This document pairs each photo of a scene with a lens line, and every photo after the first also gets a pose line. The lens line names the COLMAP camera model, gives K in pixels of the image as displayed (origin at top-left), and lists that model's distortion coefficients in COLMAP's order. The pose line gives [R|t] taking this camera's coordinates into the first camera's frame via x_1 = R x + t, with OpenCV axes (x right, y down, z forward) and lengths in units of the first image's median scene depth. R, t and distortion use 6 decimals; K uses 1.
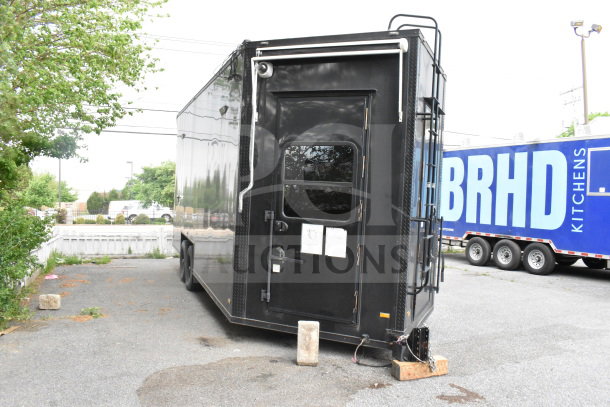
lens RADIAL K [[484.0, 0, 306.0], [0, 484.0, 195.4], [0, 0, 1]] dist [-0.094949, 0.004887]
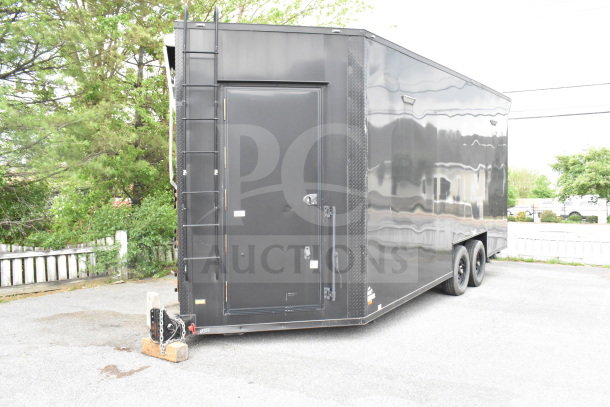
lens RADIAL K [[546.5, 0, 305.0], [0, 546.5, 203.5], [0, 0, 1]] dist [-0.054644, -0.011037]
pose [[0.532206, -0.010985, -0.846544, 1.310513], [0.029594, 0.999546, 0.005635, 0.041643], [0.846098, -0.028051, 0.532289, 0.586979]]
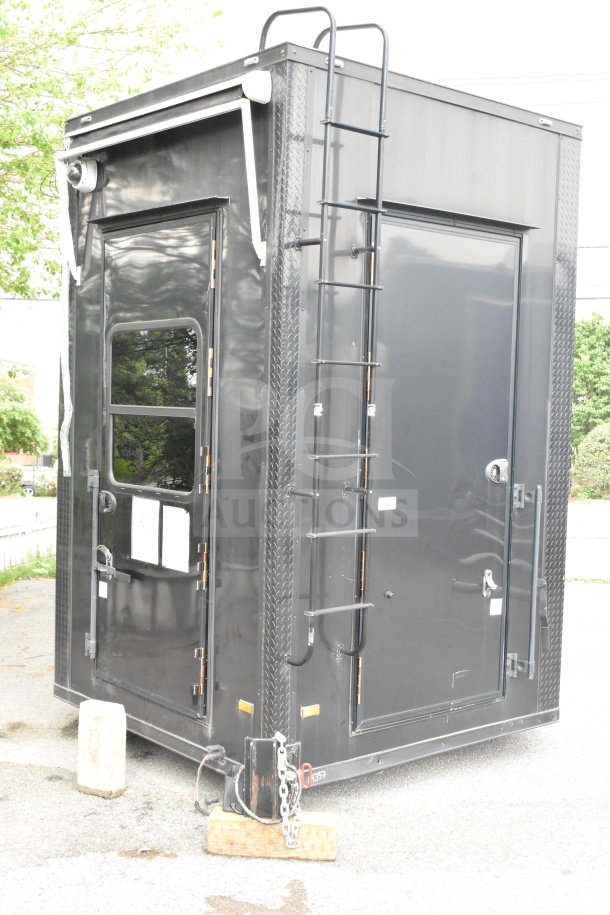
lens RADIAL K [[1146.1, 0, 305.0], [0, 1146.1, 457.5], [0, 0, 1]] dist [-0.039396, -0.009734]
pose [[0.887310, -0.003612, -0.461159, 0.688819], [0.014798, 0.999677, 0.020642, -0.000795], [0.460936, -0.025140, 0.887077, 0.093485]]
